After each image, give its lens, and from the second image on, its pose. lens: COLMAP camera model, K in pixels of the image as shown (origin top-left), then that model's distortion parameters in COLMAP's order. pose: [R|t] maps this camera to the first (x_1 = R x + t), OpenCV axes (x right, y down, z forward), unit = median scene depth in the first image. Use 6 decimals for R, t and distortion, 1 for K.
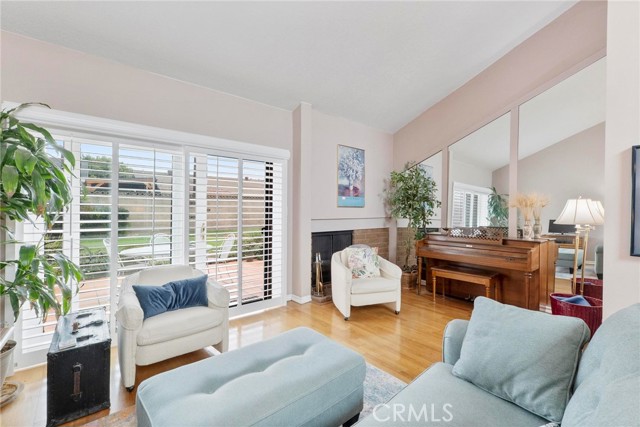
lens RADIAL K [[283.5, 0, 308.5], [0, 283.5, 206.6], [0, 0, 1]] dist [0.006160, 0.000302]
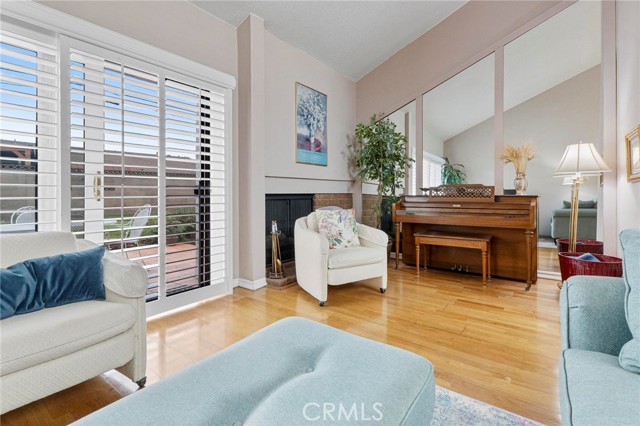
lens RADIAL K [[305.9, 0, 307.4], [0, 305.9, 194.3], [0, 0, 1]] dist [0.004335, 0.000626]
pose [[0.974585, -0.006739, 0.223915, -0.064035], [0.004256, 0.999924, 0.011568, 0.088667], [-0.223976, -0.010321, 0.974540, 0.206943]]
